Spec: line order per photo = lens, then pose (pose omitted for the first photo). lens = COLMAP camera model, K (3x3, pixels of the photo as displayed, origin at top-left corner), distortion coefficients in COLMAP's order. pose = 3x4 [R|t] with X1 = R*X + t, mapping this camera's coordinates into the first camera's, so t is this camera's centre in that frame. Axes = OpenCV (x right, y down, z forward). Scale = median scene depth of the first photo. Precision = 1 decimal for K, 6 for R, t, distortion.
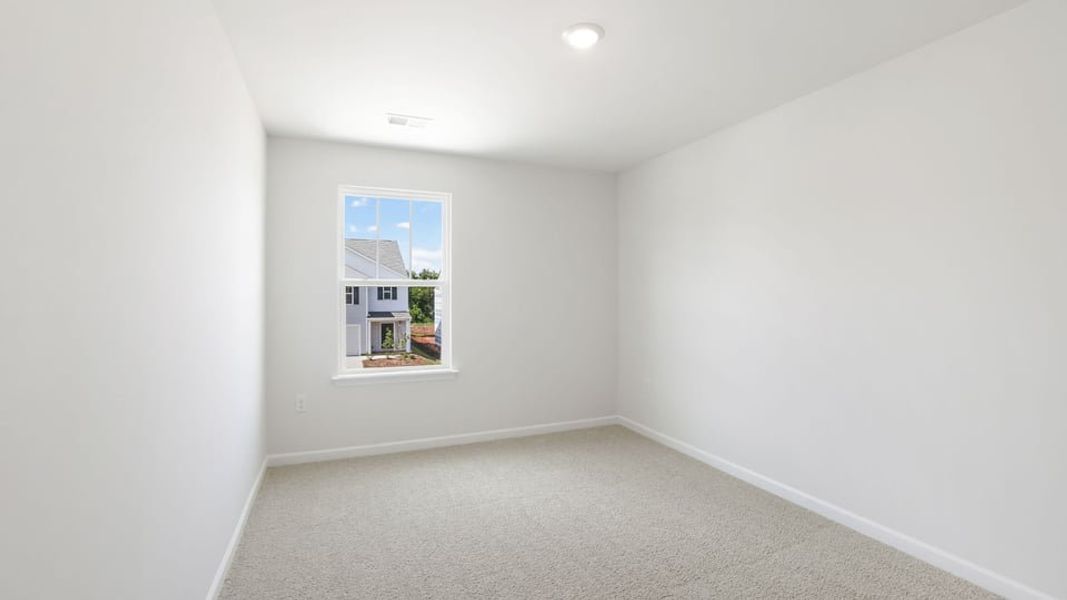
lens RADIAL K [[461.2, 0, 536.9], [0, 461.2, 299.1], [0, 0, 1]] dist [0.012389, 0.000557]
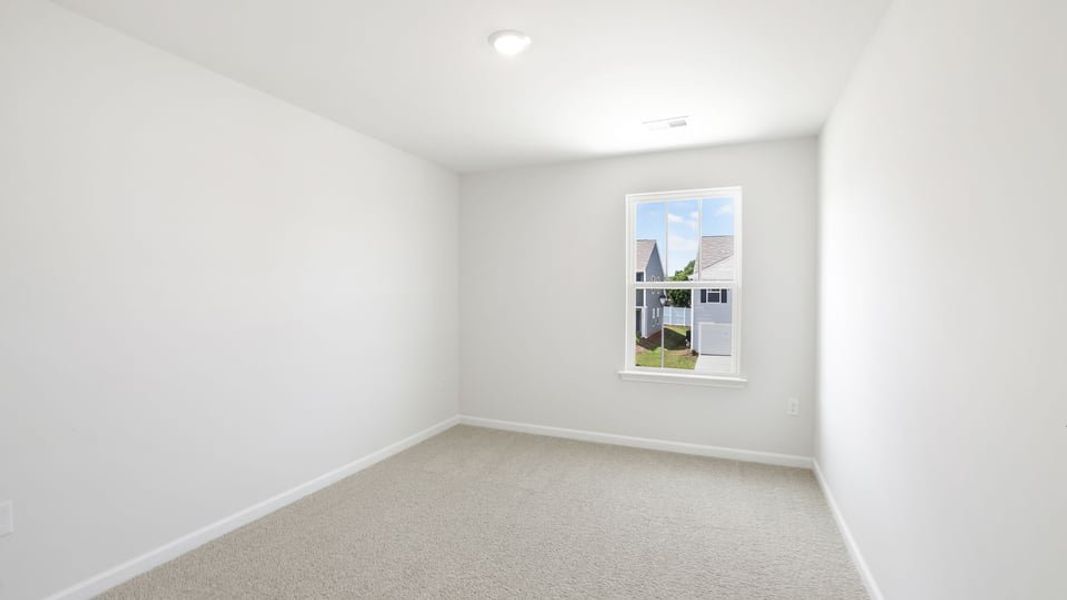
lens RADIAL K [[461.2, 0, 536.9], [0, 461.2, 299.1], [0, 0, 1]] dist [0.012389, 0.000557]
pose [[0.729544, 0.007923, -0.683888, 0.165732], [-0.011285, 0.999936, -0.000454, -0.000790], [0.683841, 0.008049, 0.729587, 0.061204]]
